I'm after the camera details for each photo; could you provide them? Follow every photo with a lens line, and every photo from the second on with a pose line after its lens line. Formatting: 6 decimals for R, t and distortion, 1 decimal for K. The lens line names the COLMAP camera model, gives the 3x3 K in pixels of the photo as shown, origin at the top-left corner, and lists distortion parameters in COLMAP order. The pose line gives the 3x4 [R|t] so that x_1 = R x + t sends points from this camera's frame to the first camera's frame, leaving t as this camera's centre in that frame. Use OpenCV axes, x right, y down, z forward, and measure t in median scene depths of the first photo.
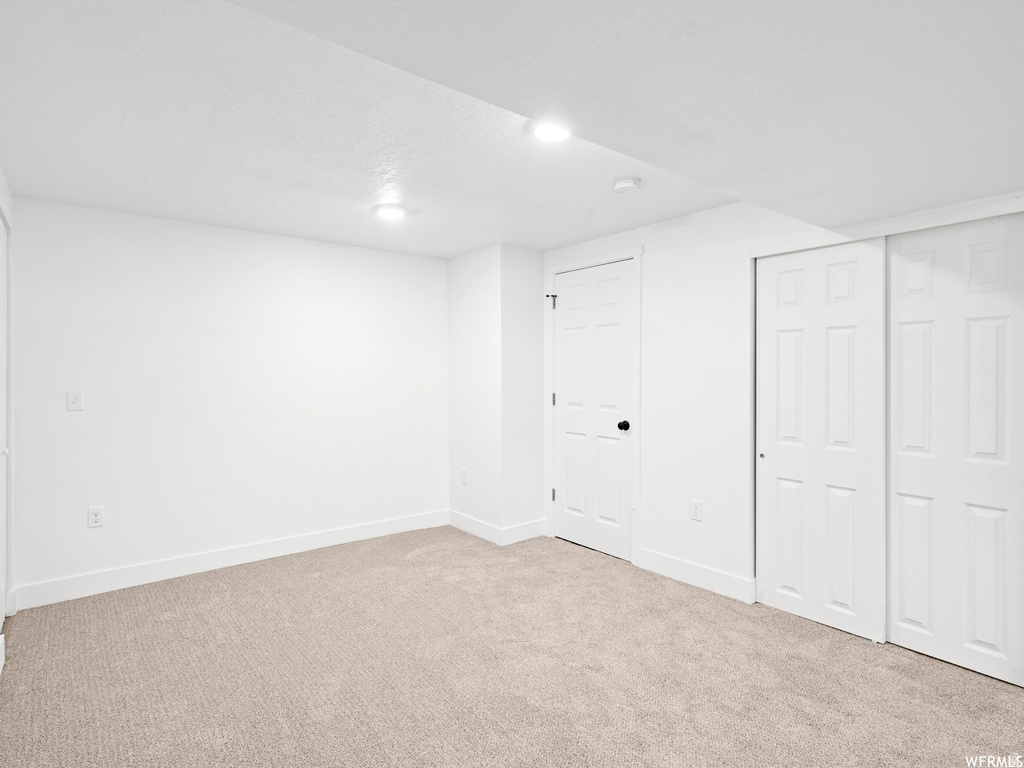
lens RADIAL K [[548.5, 0, 513.2], [0, 548.5, 385.3], [0, 0, 1]] dist [0.015951, 0.001010]
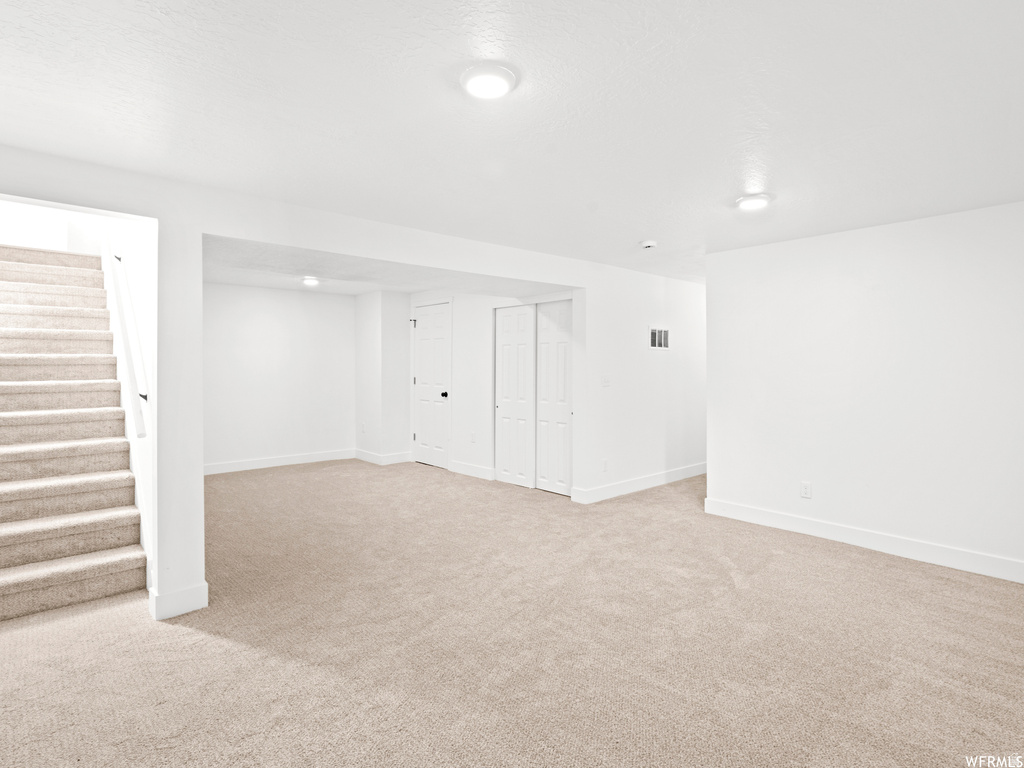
lens RADIAL K [[548.5, 0, 511.3], [0, 548.5, 374.4], [0, 0, 1]] dist [0.015951, 0.001010]
pose [[0.998794, -0.000312, 0.049092, 0.333621], [0.000583, 0.999985, -0.005521, 0.017083], [-0.049089, 0.005543, 0.998779, -0.824976]]
